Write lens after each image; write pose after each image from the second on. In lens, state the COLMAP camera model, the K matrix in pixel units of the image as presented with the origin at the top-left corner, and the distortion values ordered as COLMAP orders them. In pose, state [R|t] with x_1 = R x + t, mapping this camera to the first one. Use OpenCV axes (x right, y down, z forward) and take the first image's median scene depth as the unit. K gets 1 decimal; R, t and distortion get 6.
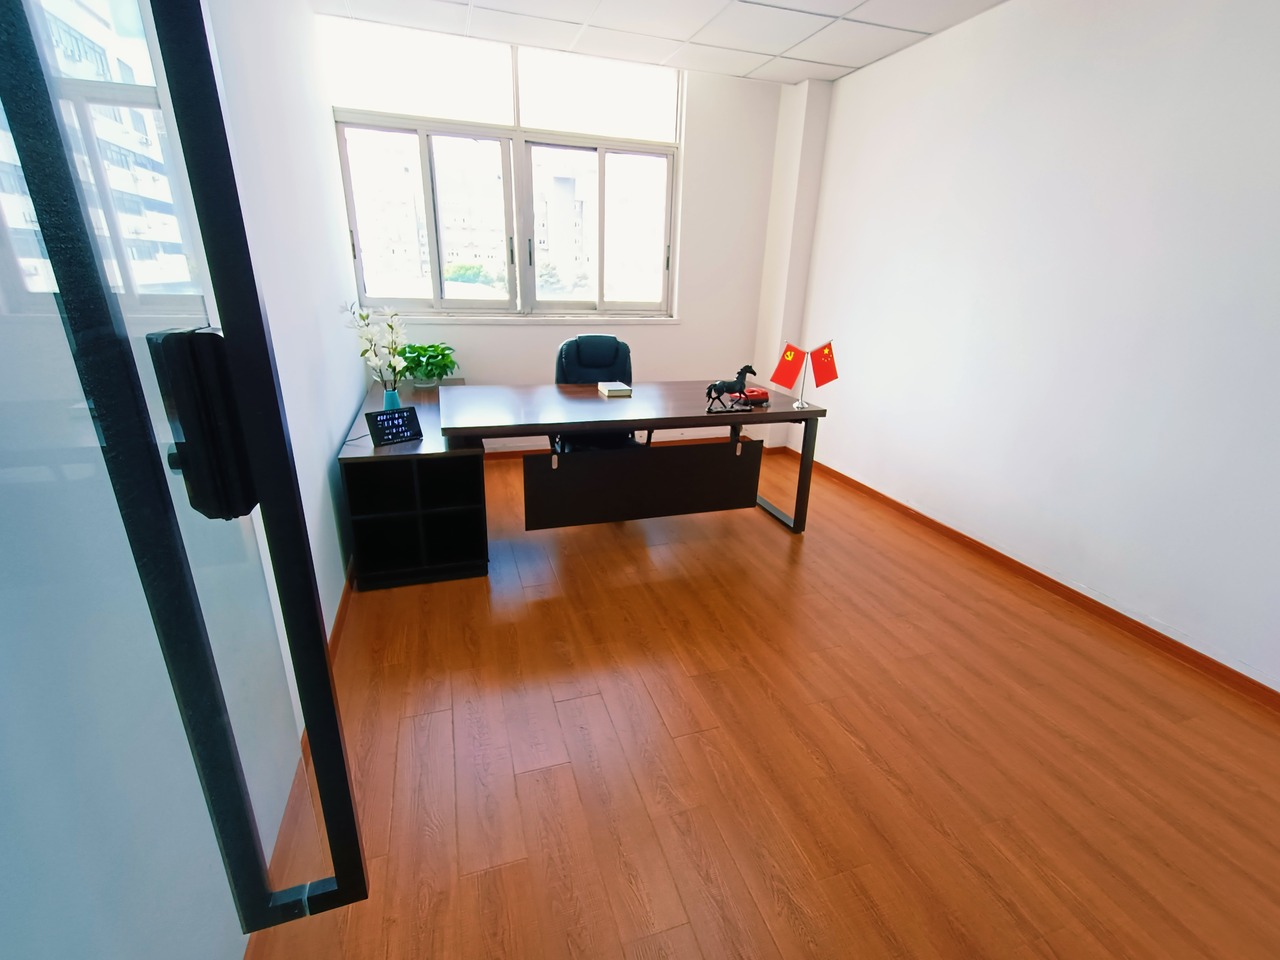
lens RADIAL K [[579.6, 0, 638.9], [0, 579.6, 476.4], [0, 0, 1]] dist [0.010939, 0.001050]
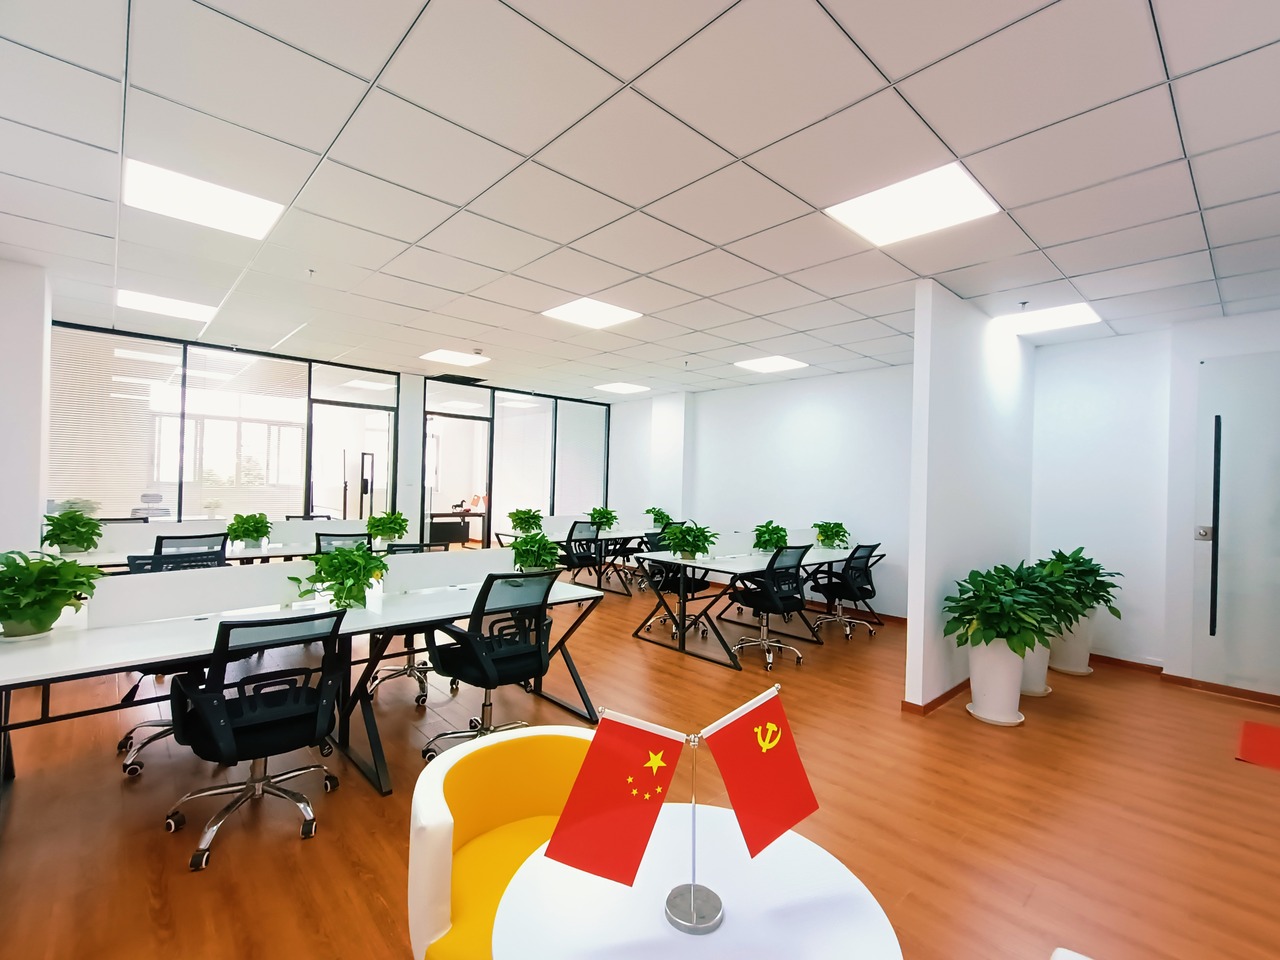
lens RADIAL K [[579.6, 0, 635.8], [0, 579.6, 480.1], [0, 0, 1]] dist [0.010939, 0.001050]
pose [[0.916096, 0.007925, 0.400880, -0.266728], [0.124496, 0.944767, -0.303178, 0.880301], [-0.381141, 0.327648, 0.864510, -2.458917]]
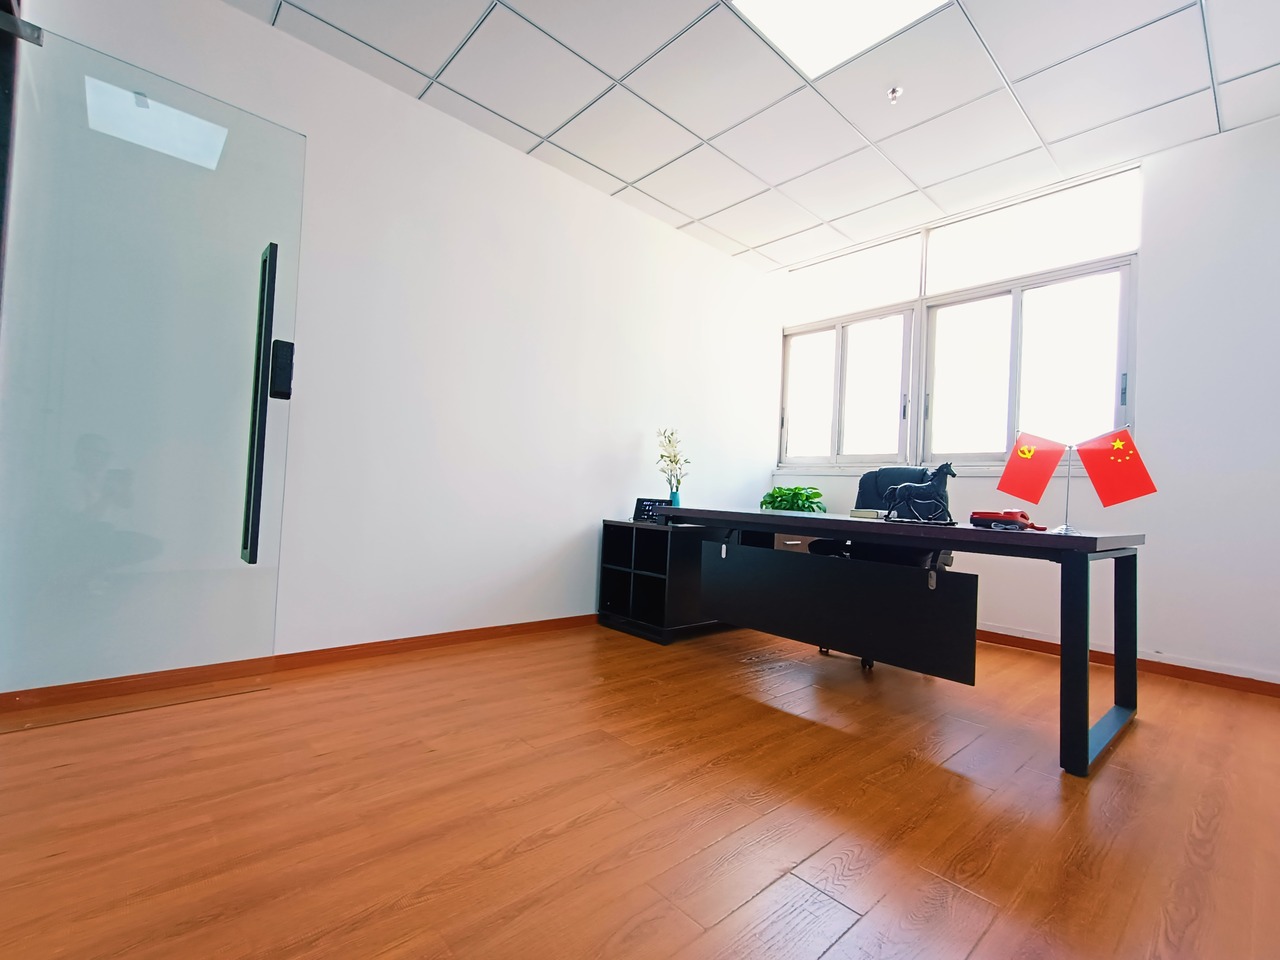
lens RADIAL K [[579.6, 0, 640.5], [0, 579.6, 484.6], [0, 0, 1]] dist [0.010939, 0.001050]
pose [[0.398962, -0.031411, -0.916429, 0.672716], [-0.339366, 0.923390, -0.179391, 0.090725], [0.851857, 0.382575, 0.357738, 0.398437]]
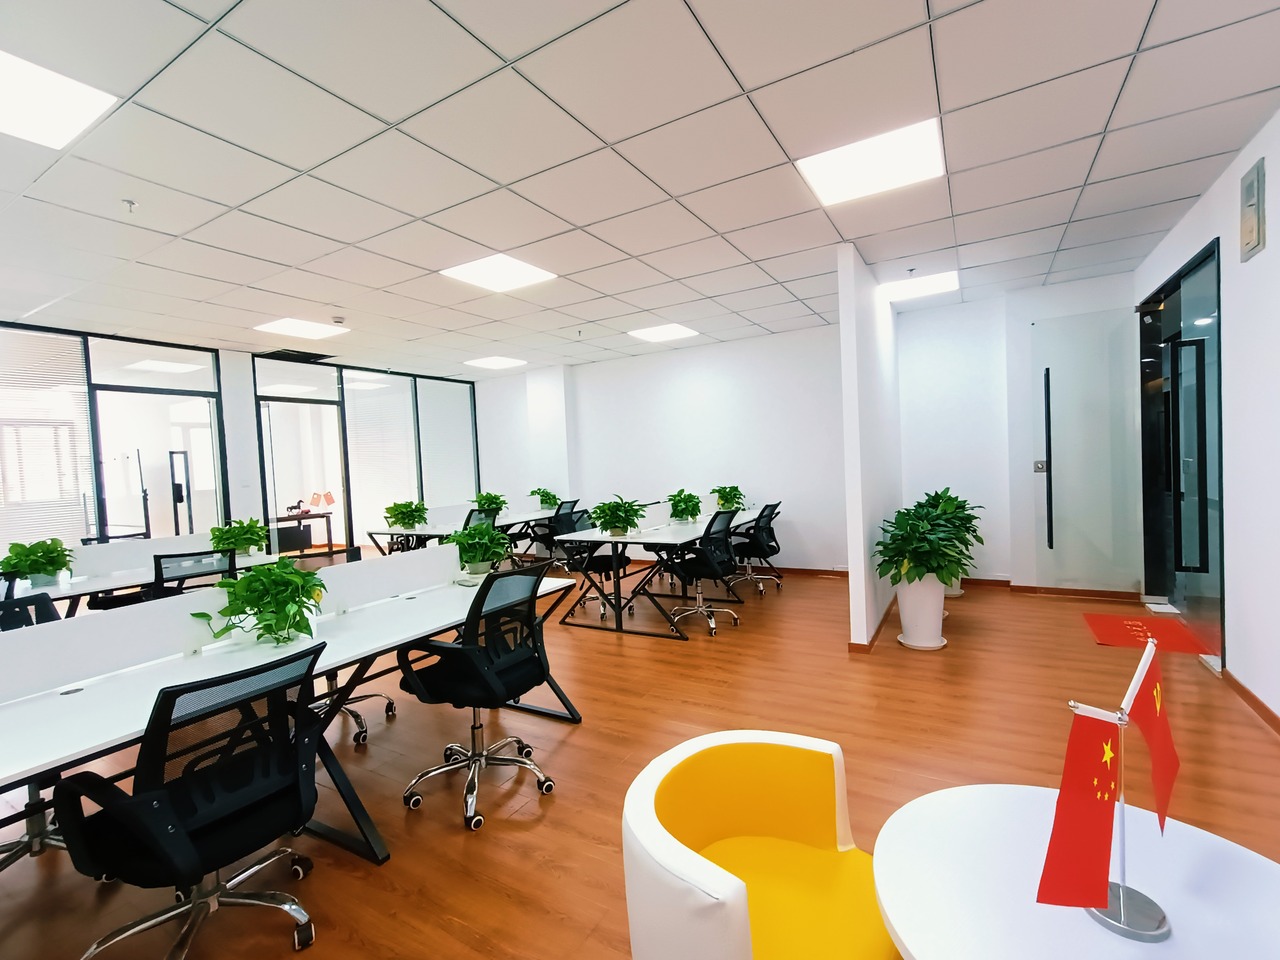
lens RADIAL K [[579.6, 0, 638.3], [0, 579.6, 480.7], [0, 0, 1]] dist [0.010939, 0.001050]
pose [[0.758164, -0.078452, 0.647328, -0.428224], [0.275649, 0.938232, -0.209138, 0.820345], [-0.590936, 0.336997, 0.732958, -2.272316]]
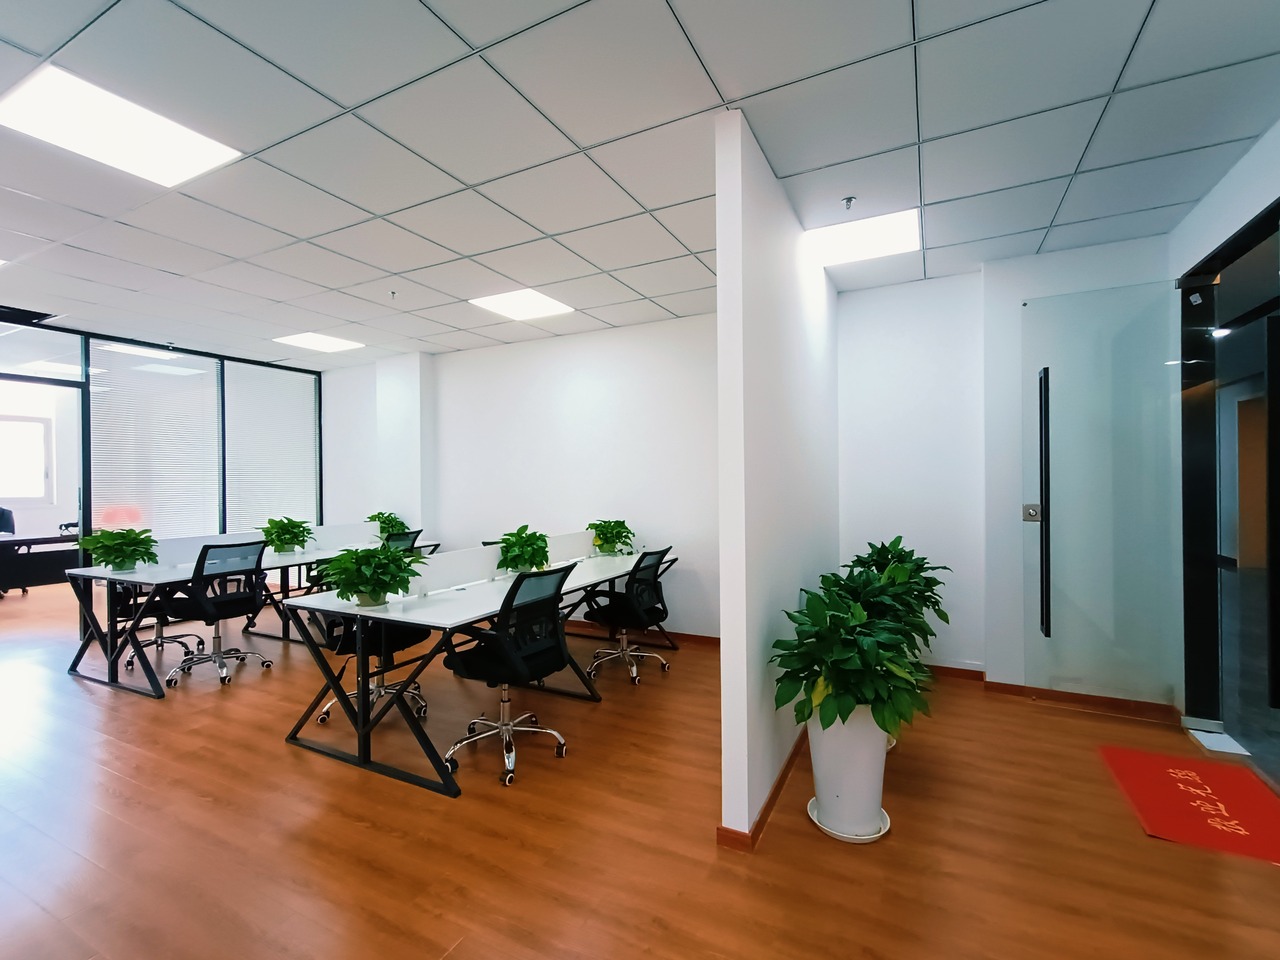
lens RADIAL K [[579.6, 0, 639.4], [0, 579.6, 479.1], [0, 0, 1]] dist [0.010939, 0.001050]
pose [[0.720729, -0.027314, 0.692678, 0.160970], [0.254001, 0.940137, -0.227215, 0.756025], [-0.645006, 0.339701, 0.684522, -2.060744]]
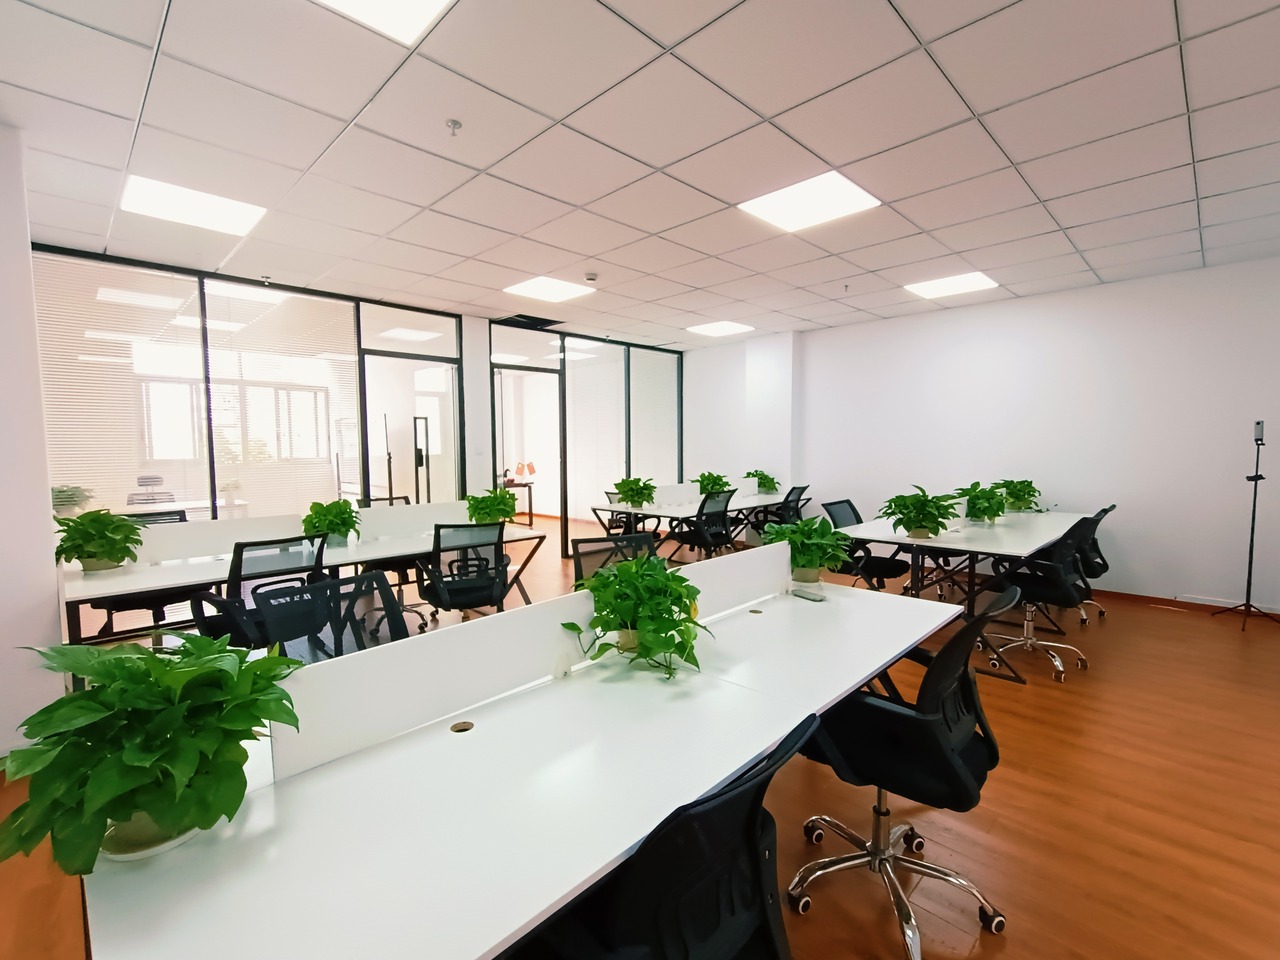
lens RADIAL K [[579.6, 0, 635.3], [0, 579.6, 482.2], [0, 0, 1]] dist [0.010939, 0.001050]
pose [[0.897396, -0.055418, 0.437731, -0.550929], [0.170803, 0.958364, -0.228835, 0.692201], [-0.406824, 0.280122, 0.869497, -1.933261]]
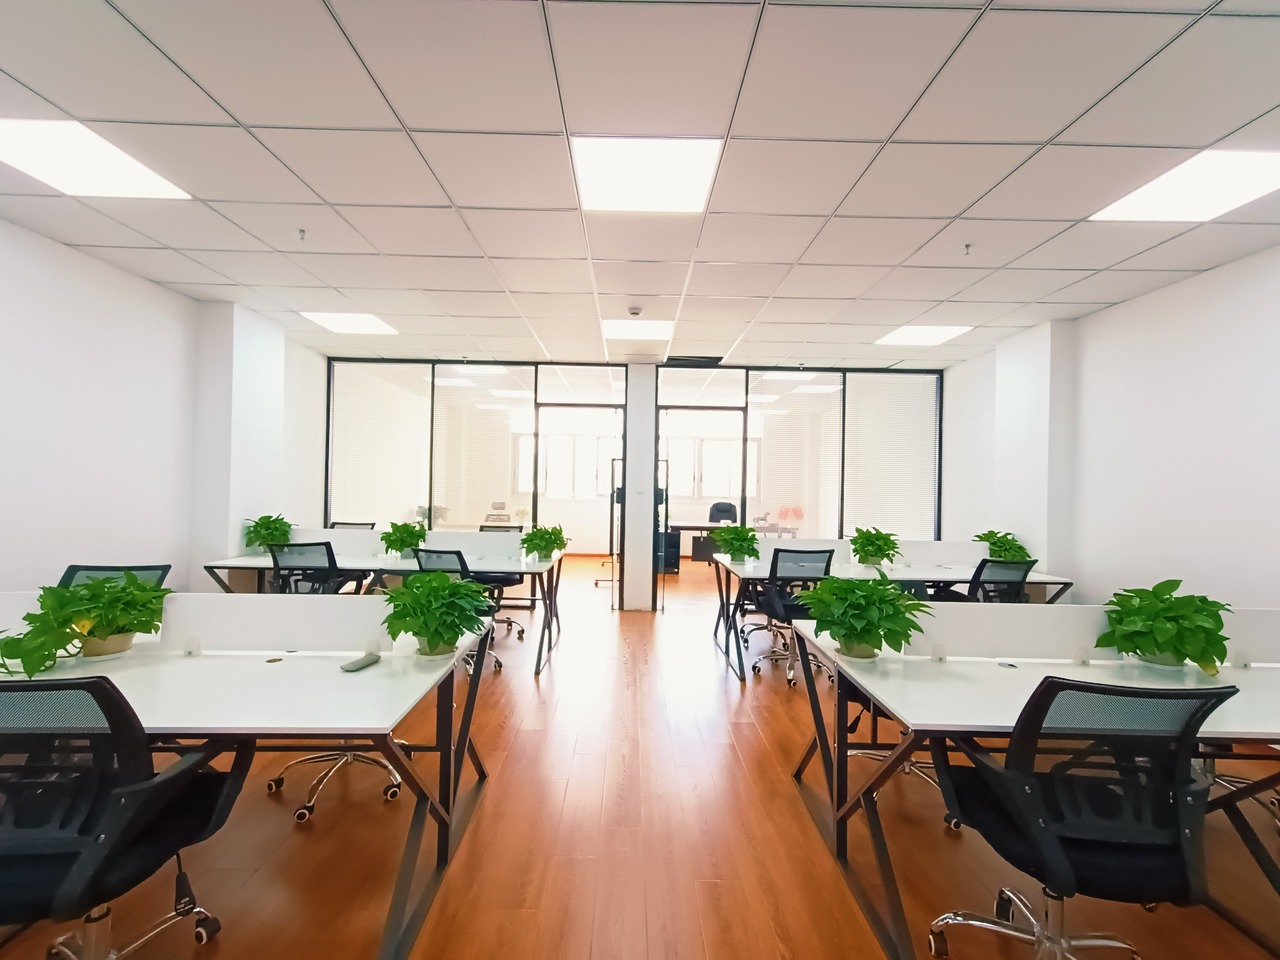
lens RADIAL K [[579.6, 0, 632.2], [0, 579.6, 481.8], [0, 0, 1]] dist [0.010939, 0.001050]
pose [[0.948720, -0.004178, -0.316090, 0.451514], [-0.104856, 0.939144, -0.327131, 0.690306], [0.298221, 0.343499, 0.890546, -1.870238]]
